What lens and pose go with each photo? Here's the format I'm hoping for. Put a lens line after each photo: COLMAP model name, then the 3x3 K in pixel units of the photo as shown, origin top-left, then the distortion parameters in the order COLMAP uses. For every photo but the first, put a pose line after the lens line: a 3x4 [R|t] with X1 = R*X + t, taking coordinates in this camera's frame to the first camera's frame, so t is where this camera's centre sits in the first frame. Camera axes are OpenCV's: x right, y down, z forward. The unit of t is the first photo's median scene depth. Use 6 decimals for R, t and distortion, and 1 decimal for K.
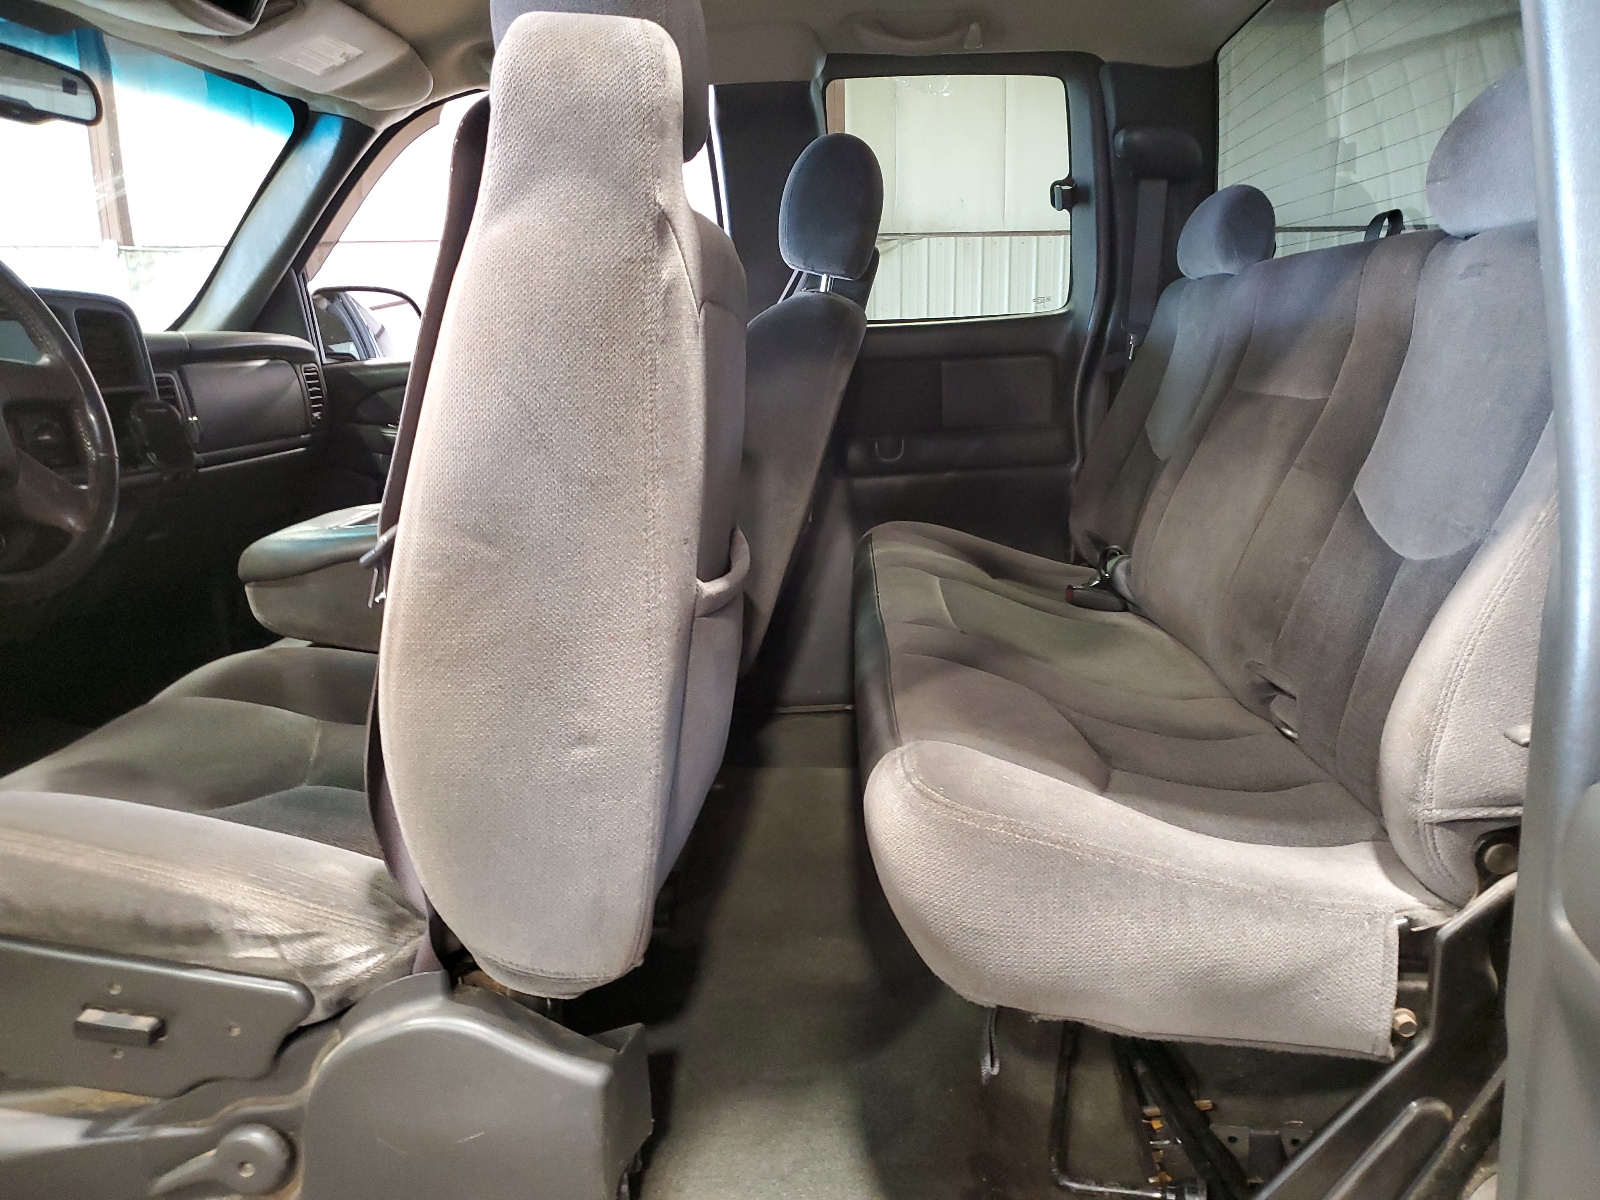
lens RADIAL K [[1211.0, 0, 799.9], [0, 1211.0, 602.8], [0, 0, 1]] dist [-0.005984, -0.009817]
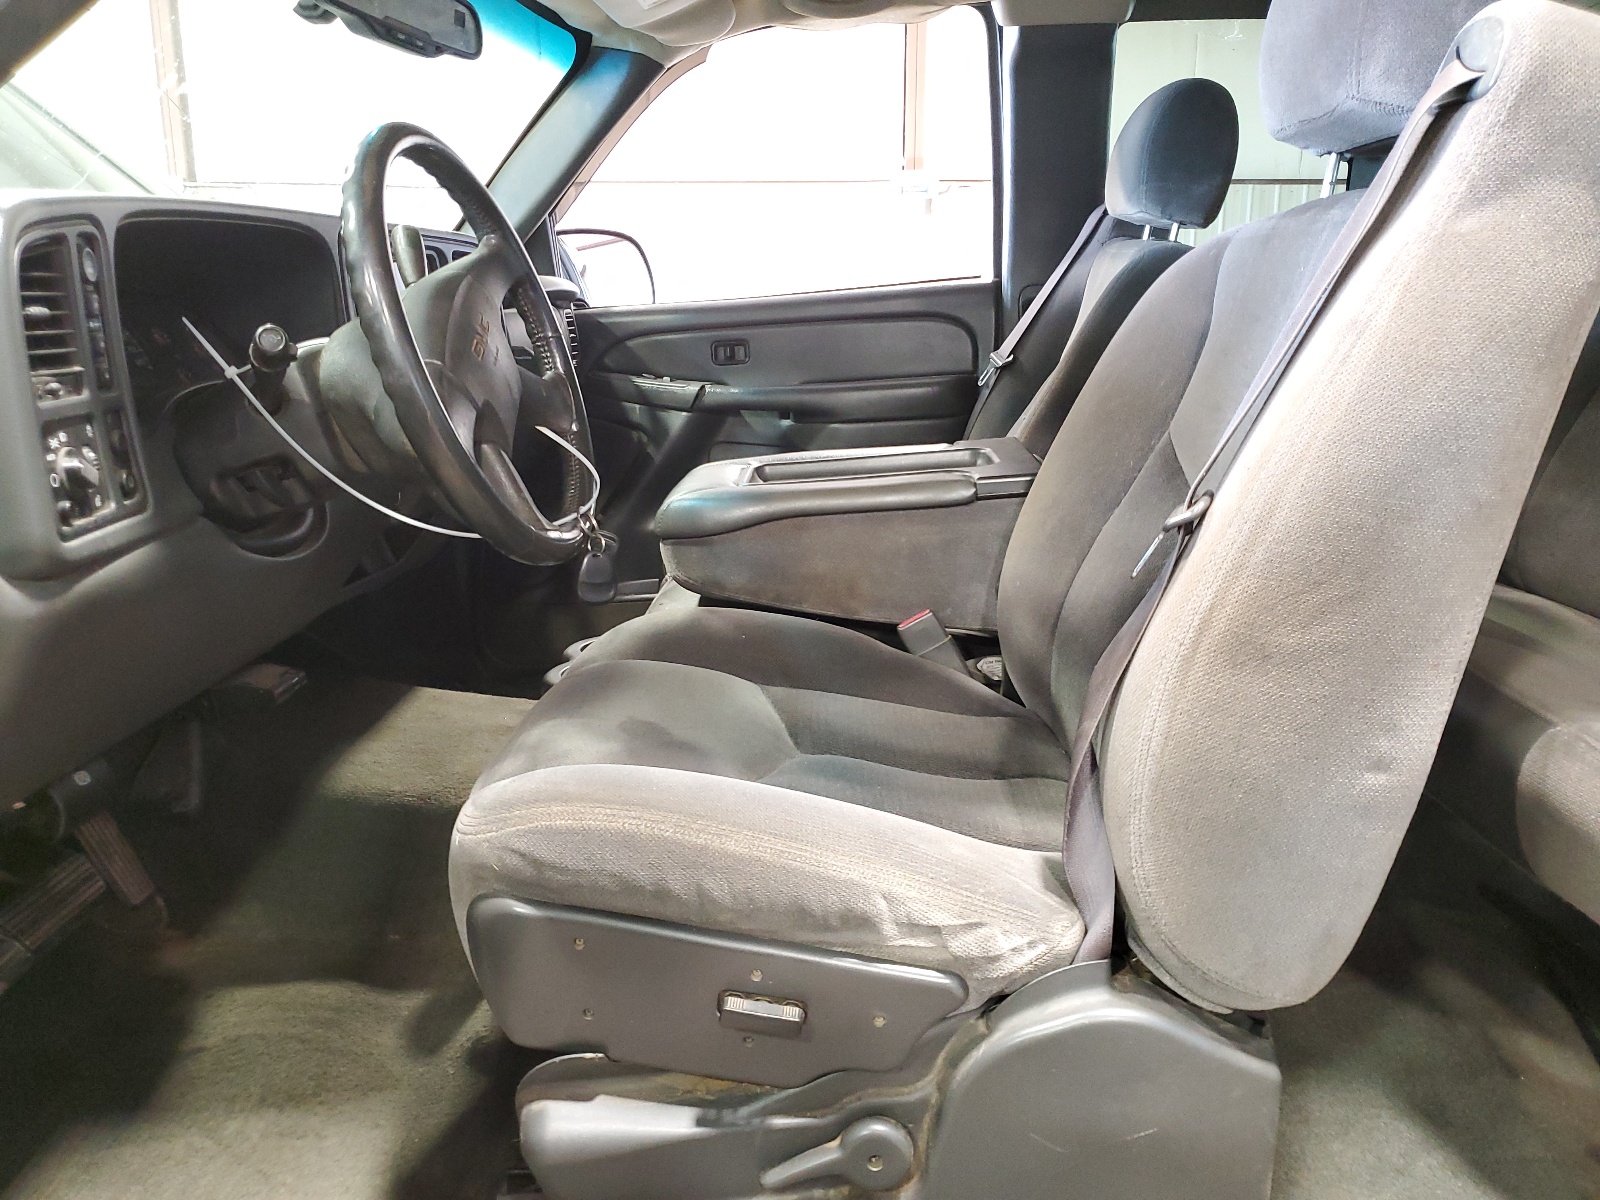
lens RADIAL K [[1211.0, 0, 800.7], [0, 1211.0, 595.6], [0, 0, 1]] dist [-0.005984, -0.009817]
pose [[0.999773, 0.015376, -0.014722, -0.522438], [-0.014806, 0.999167, 0.038034, -0.018108], [0.015295, -0.037807, 0.999168, 0.054127]]
